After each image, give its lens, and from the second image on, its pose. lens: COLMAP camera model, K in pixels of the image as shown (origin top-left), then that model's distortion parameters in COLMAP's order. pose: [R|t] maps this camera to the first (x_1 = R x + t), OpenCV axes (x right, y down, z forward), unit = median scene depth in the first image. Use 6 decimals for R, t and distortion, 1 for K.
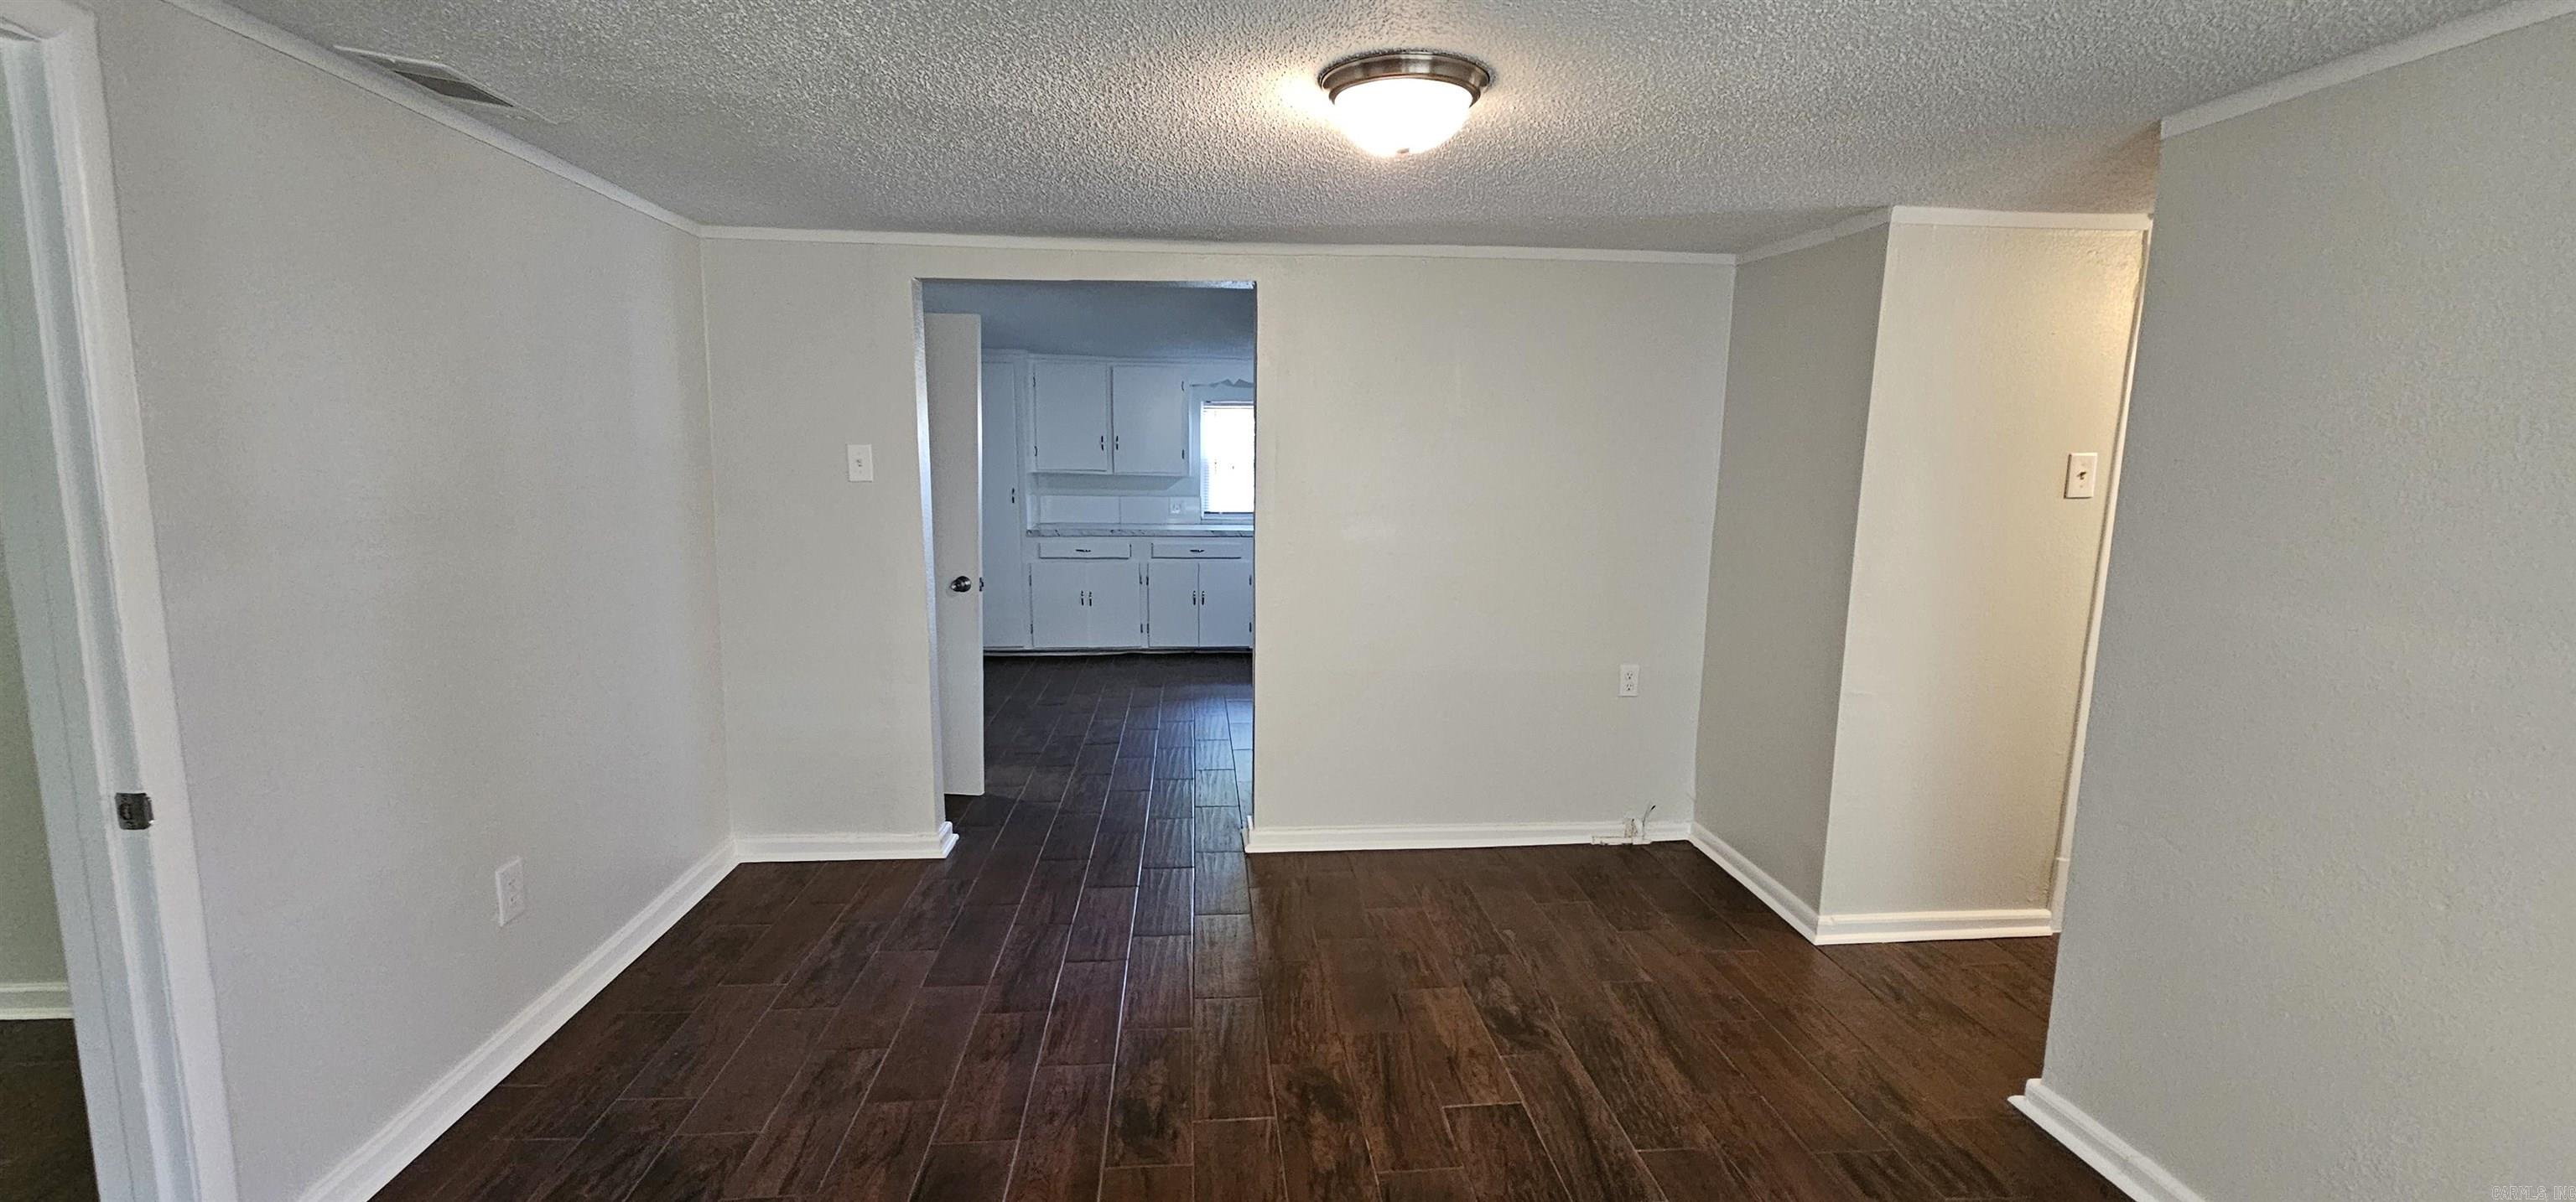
lens RADIAL K [[1050.1, 0, 1275.1], [0, 1050.1, 607.7], [0, 0, 1]] dist [-0.002318, -0.000198]
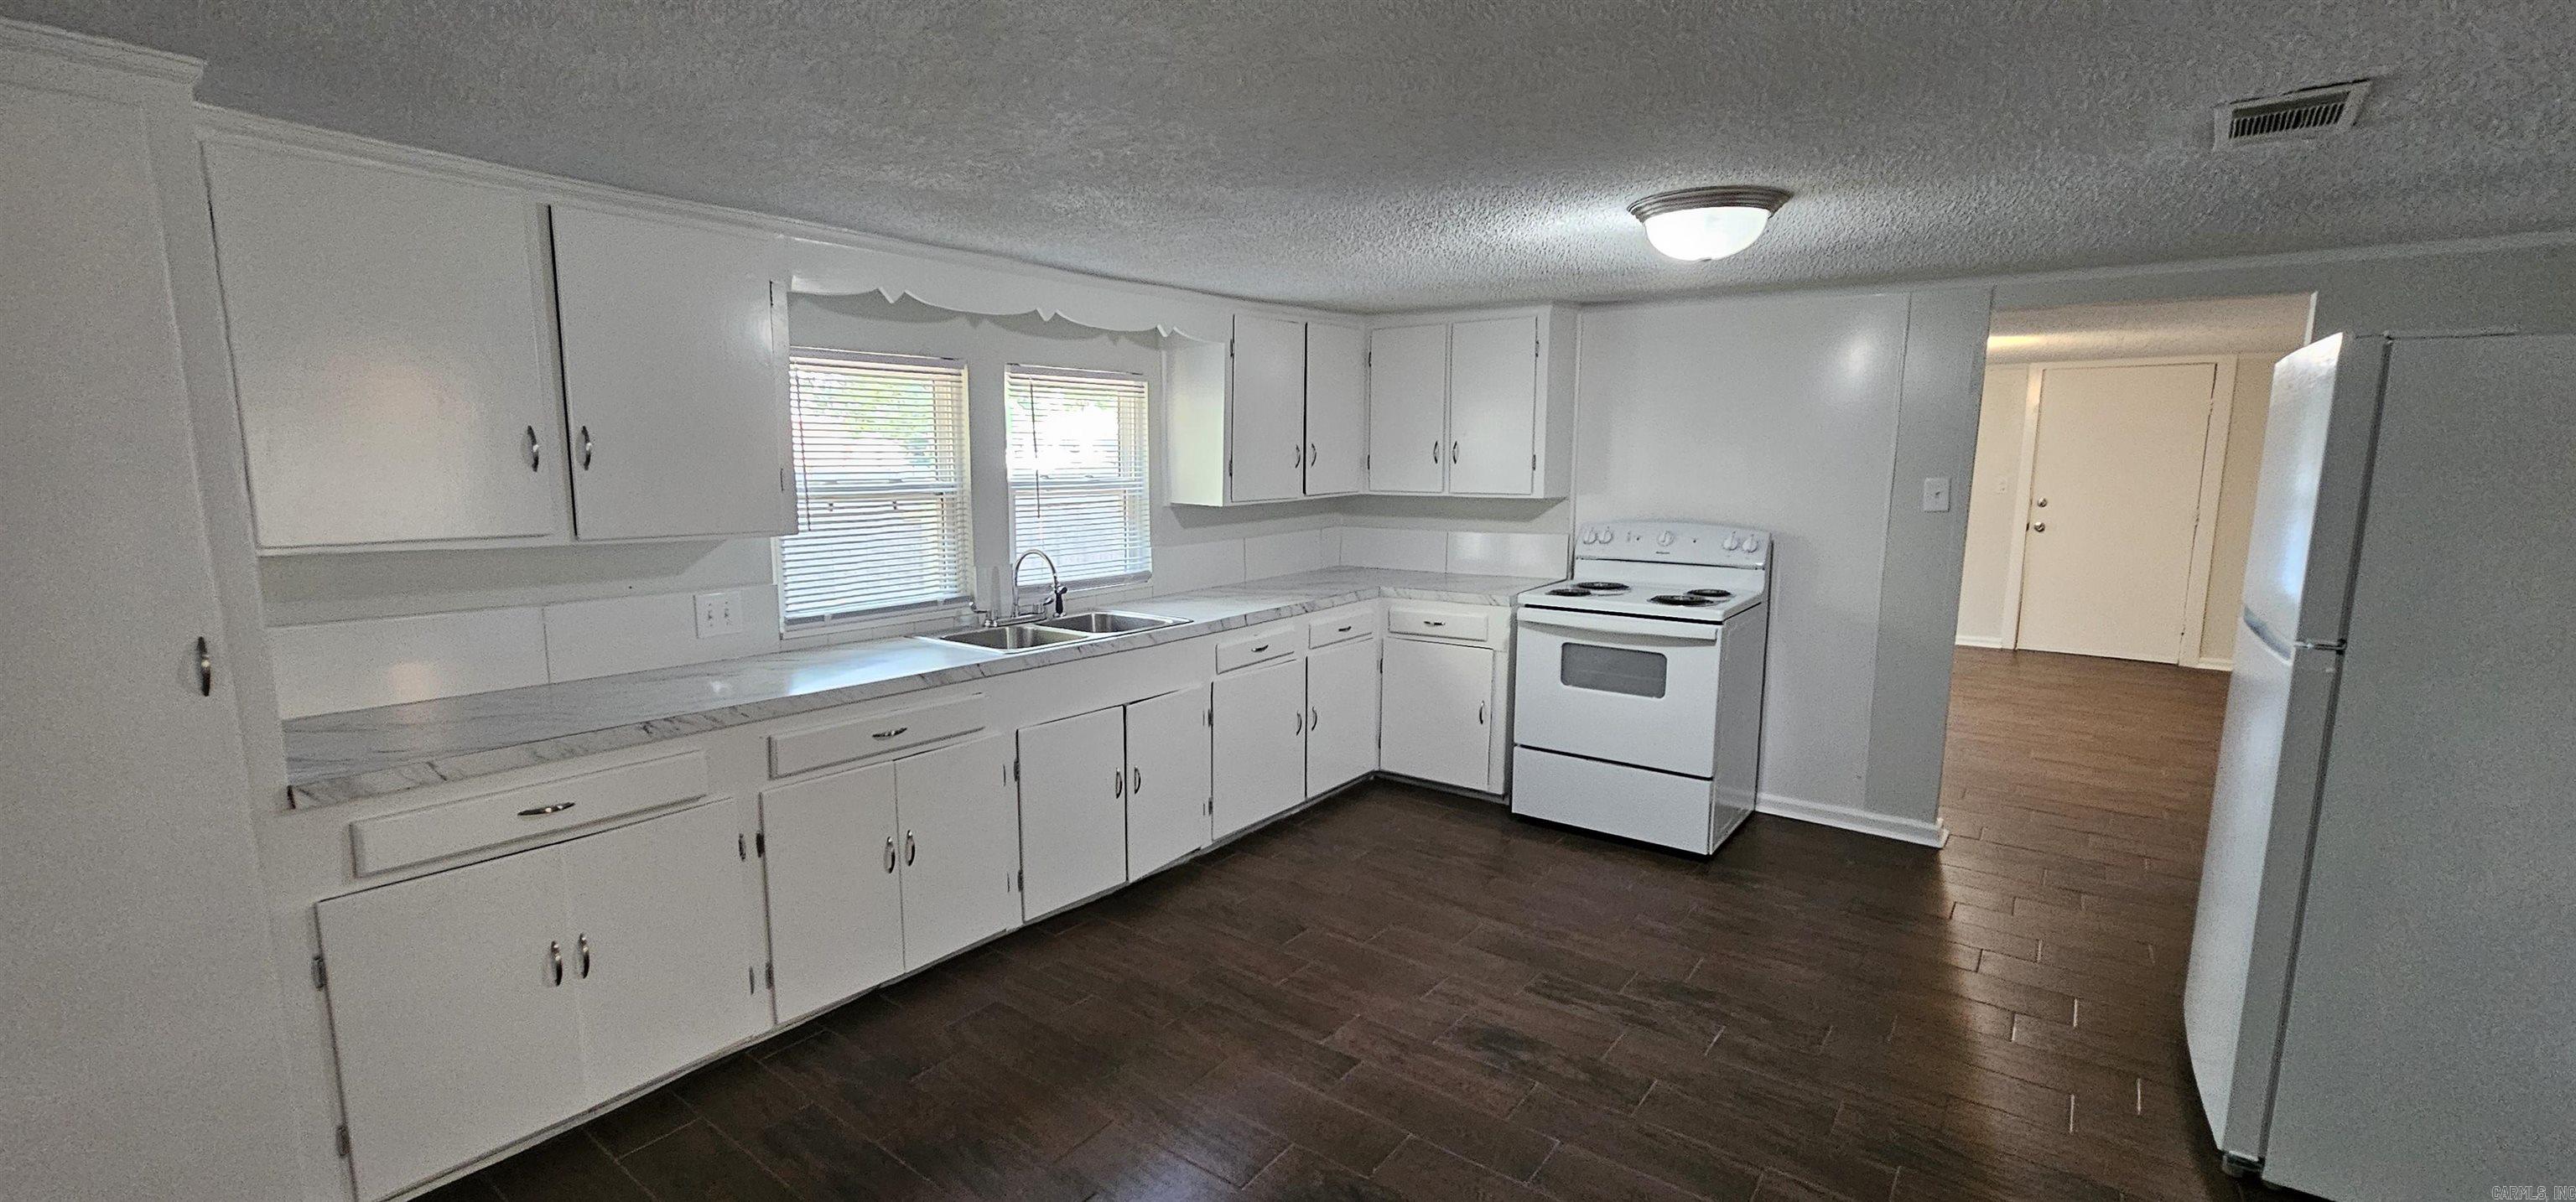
lens RADIAL K [[1053.8, 0, 1277.3], [0, 1053.8, 599.7], [0, 0, 1]] dist [0.000498, -0.000266]
pose [[0.648097, -0.108027, 0.753857, -0.266016], [0.111198, 0.992702, 0.046656, -0.103905], [-0.753396, 0.053590, 0.655380, 0.640409]]
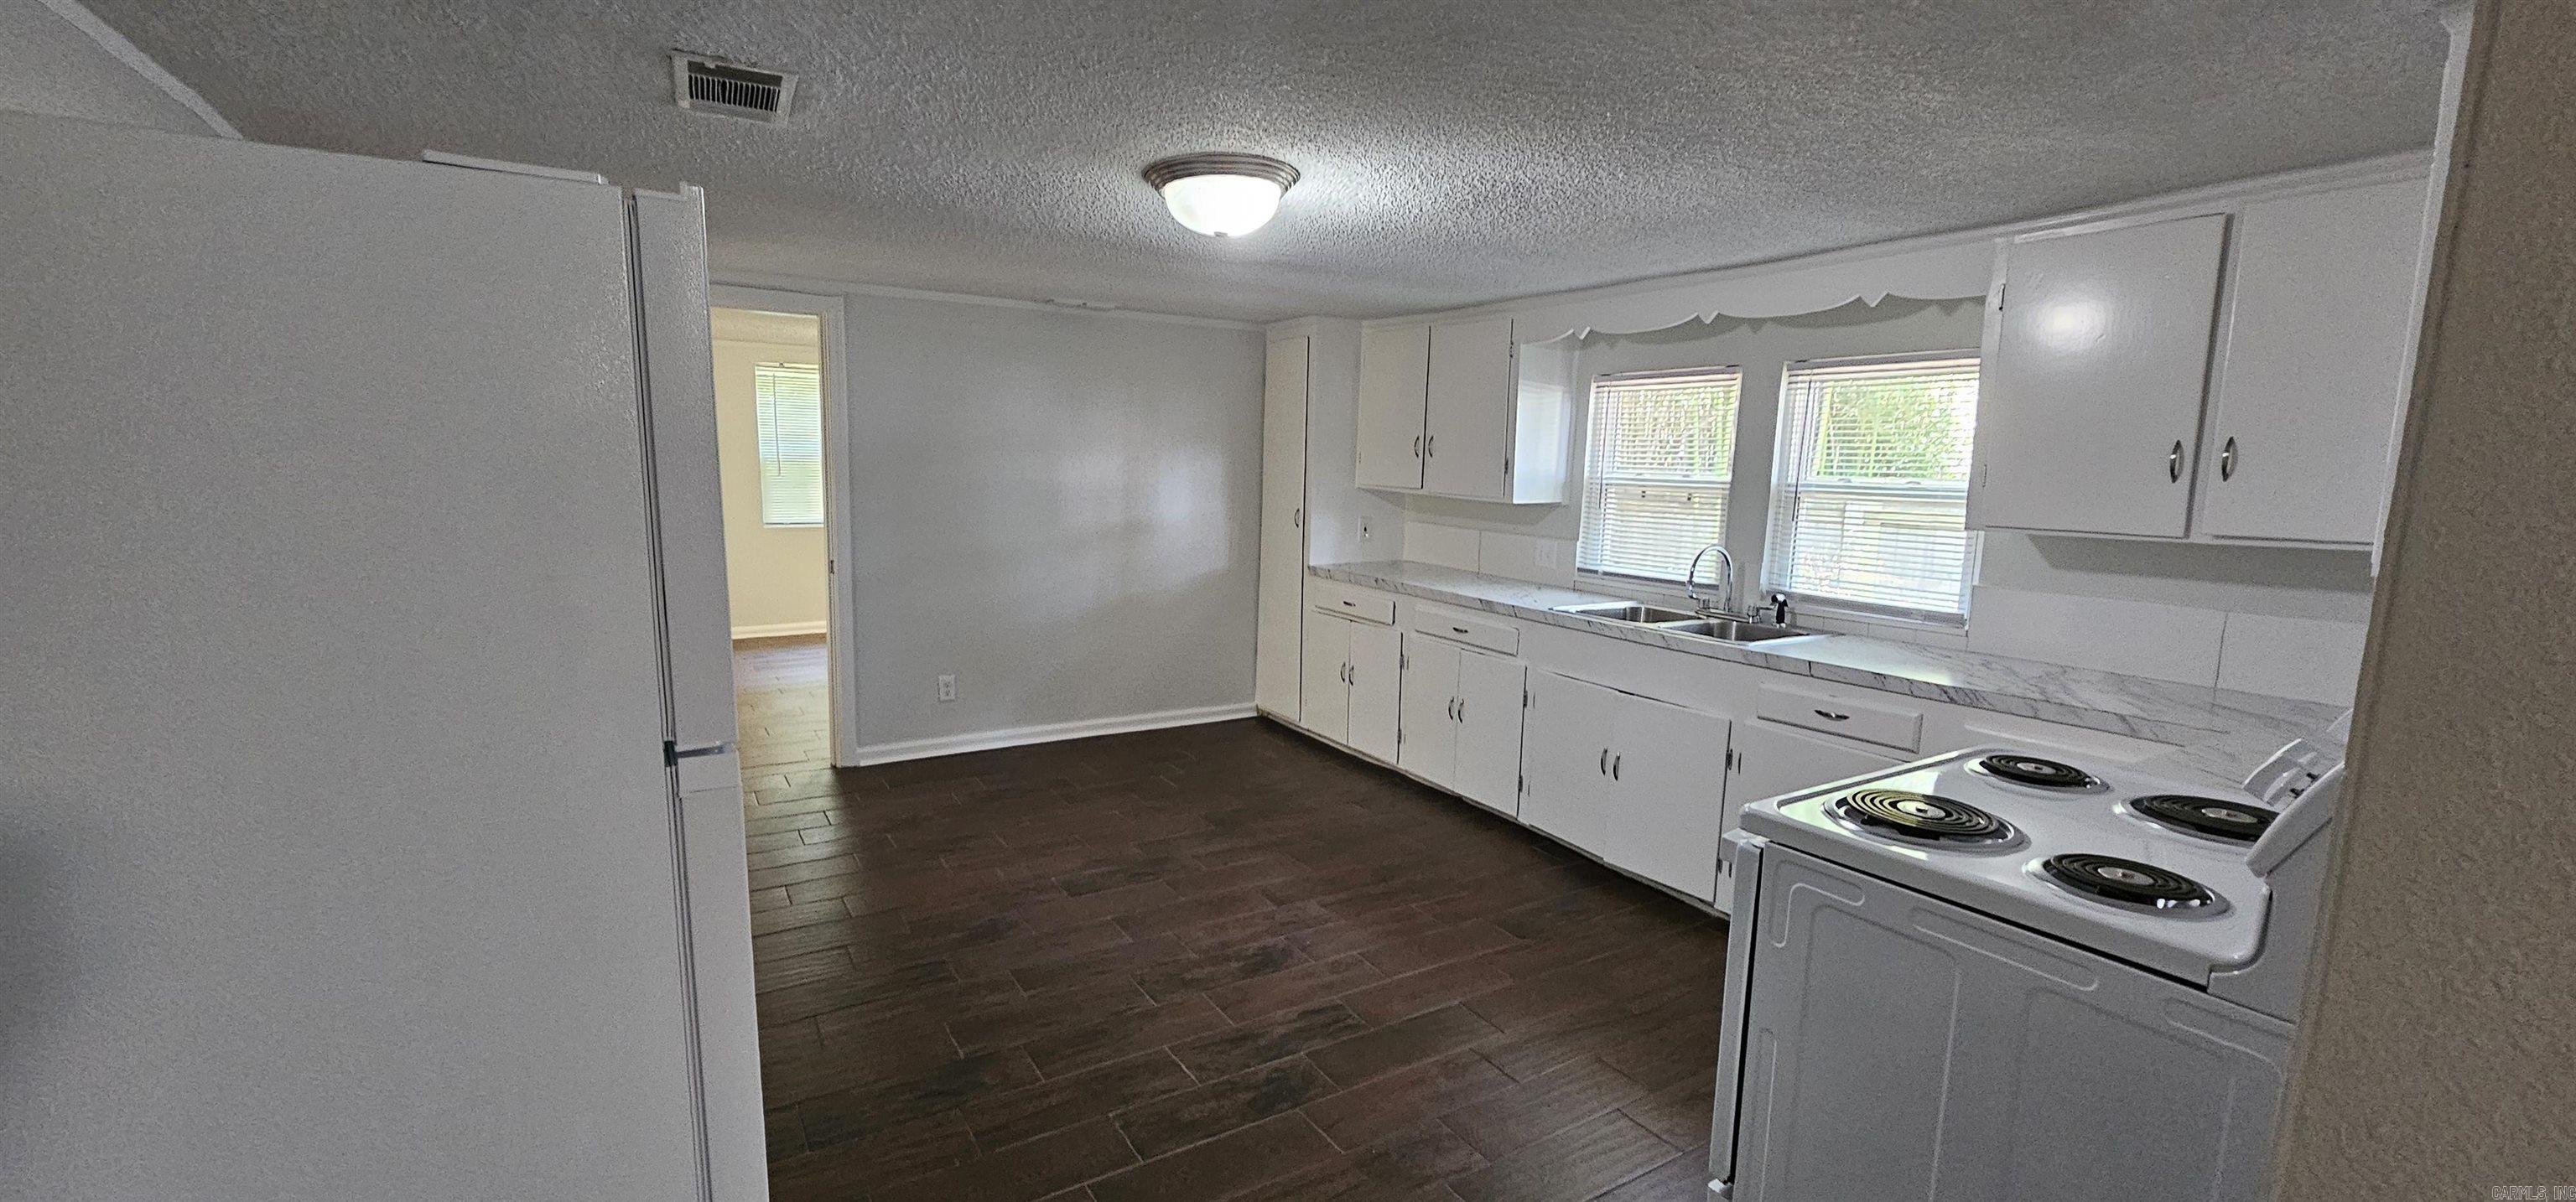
lens RADIAL K [[1050.1, 0, 1275.1], [0, 1050.1, 607.7], [0, 0, 1]] dist [-0.002318, -0.000198]
pose [[0.476799, 0.131919, -0.869057, 0.386192], [-0.142191, 0.987228, 0.071845, -0.093665], [0.867435, 0.089317, 0.489468, 0.620138]]
